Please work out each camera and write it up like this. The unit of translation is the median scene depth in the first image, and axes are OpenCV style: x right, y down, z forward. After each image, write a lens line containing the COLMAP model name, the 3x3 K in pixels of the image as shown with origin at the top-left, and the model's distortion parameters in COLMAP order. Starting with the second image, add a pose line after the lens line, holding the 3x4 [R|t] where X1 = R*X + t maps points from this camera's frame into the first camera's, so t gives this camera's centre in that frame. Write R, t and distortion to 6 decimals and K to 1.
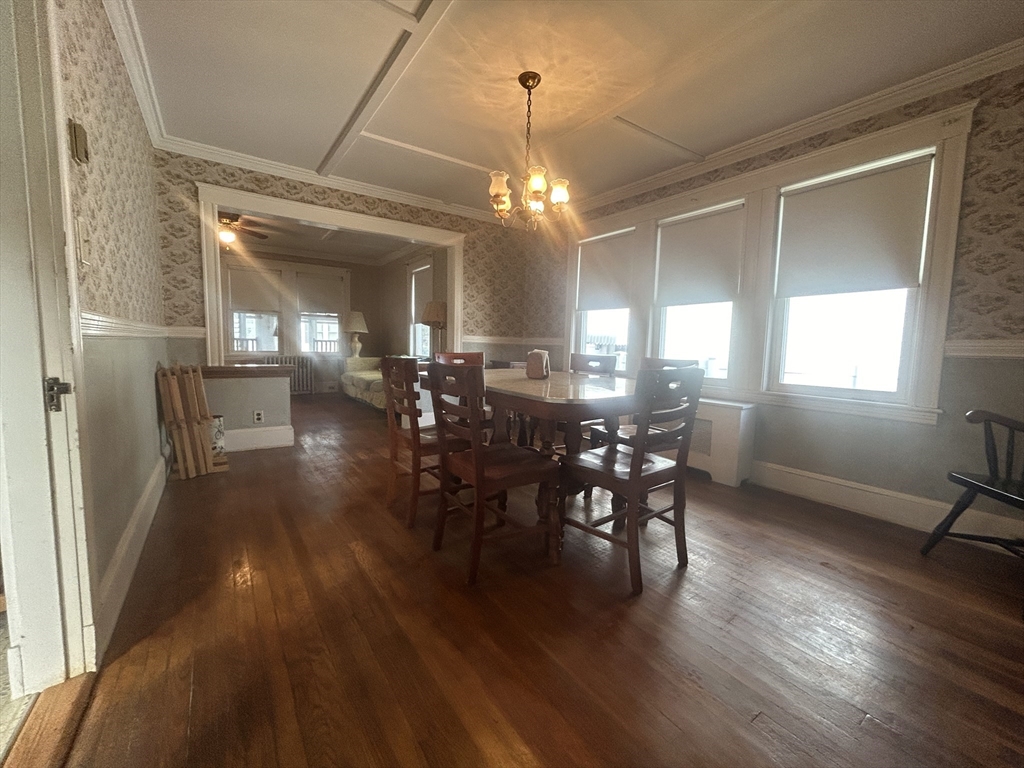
lens RADIAL K [[410.9, 0, 510.5], [0, 410.9, 382.7], [0, 0, 1]] dist [0.000366, -0.000345]
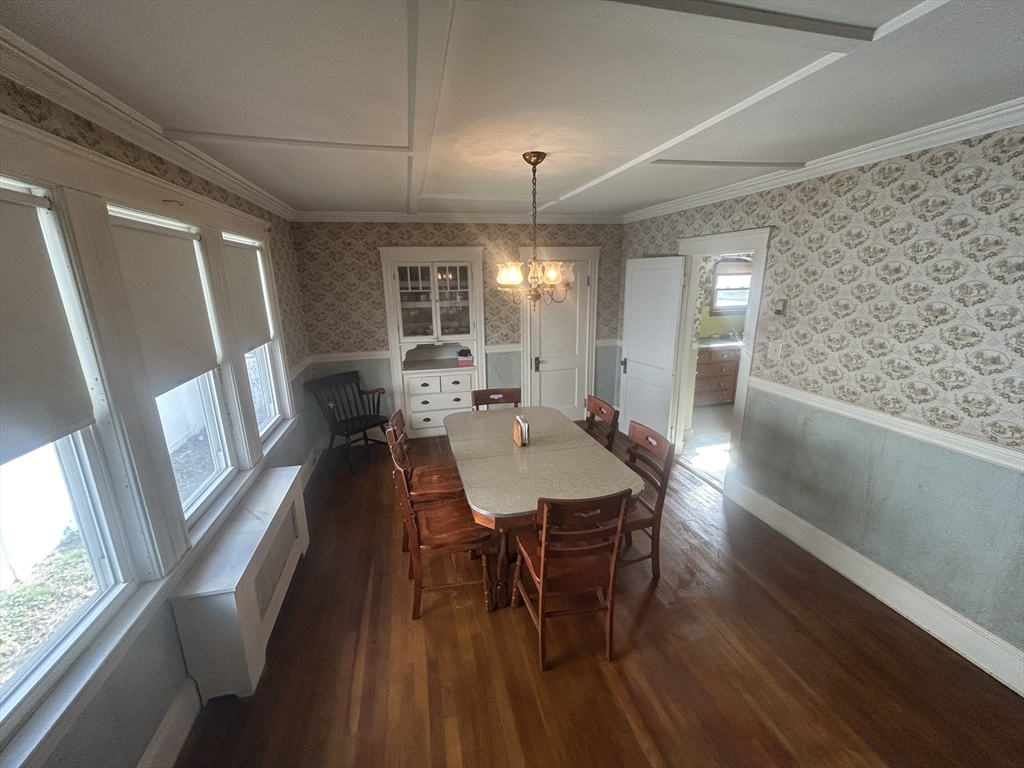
lens RADIAL K [[409.8, 0, 499.7], [0, 409.8, 377.9], [0, 0, 1]] dist [-0.000487, -0.000191]
pose [[-0.937733, -0.091073, 0.335205, -0.195221], [0.030213, 0.939974, 0.339906, -0.453763], [-0.346040, 0.328869, -0.878693, 1.610784]]
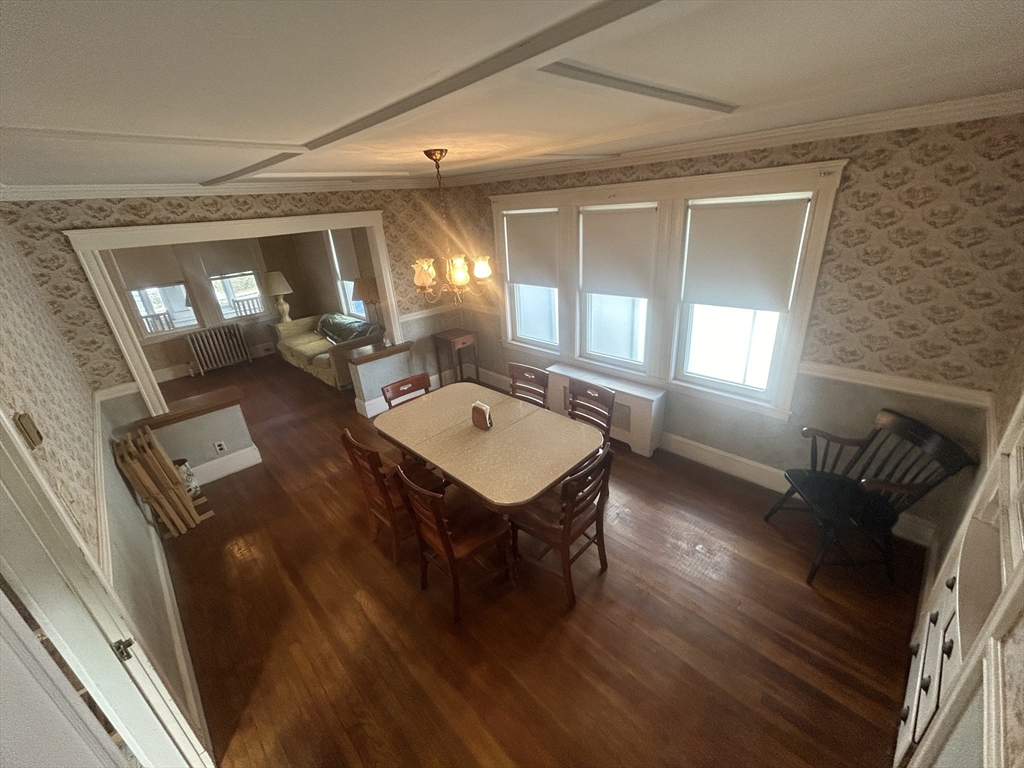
lens RADIAL K [[410.9, 0, 510.5], [0, 410.9, 382.7], [0, 0, 1]] dist [0.000366, -0.000345]
pose [[0.983544, -0.143758, 0.109430, 0.028259], [0.104331, 0.946426, 0.305601, -0.399472], [-0.147500, -0.289155, 0.945850, -0.062536]]
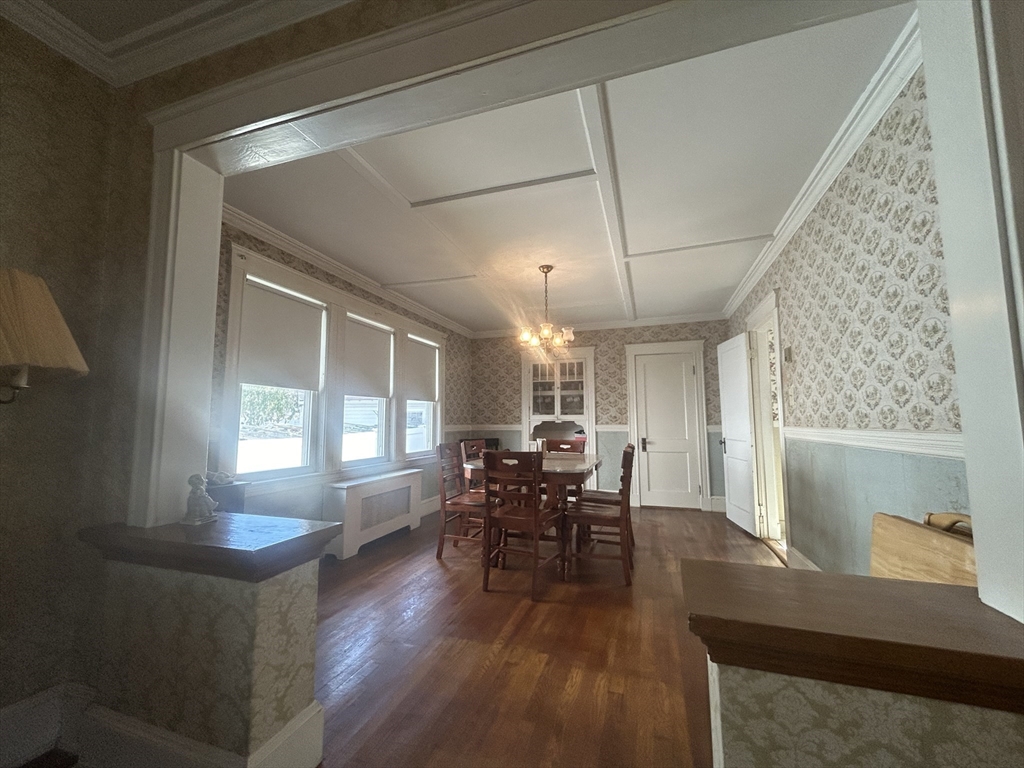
lens RADIAL K [[410.9, 0, 510.5], [0, 410.9, 382.7], [0, 0, 1]] dist [0.000366, -0.000345]
pose [[-0.604030, 0.055771, 0.795008, -0.871656], [0.063726, 0.997734, -0.021574, -0.212699], [-0.794410, 0.037631, -0.606215, 1.645082]]
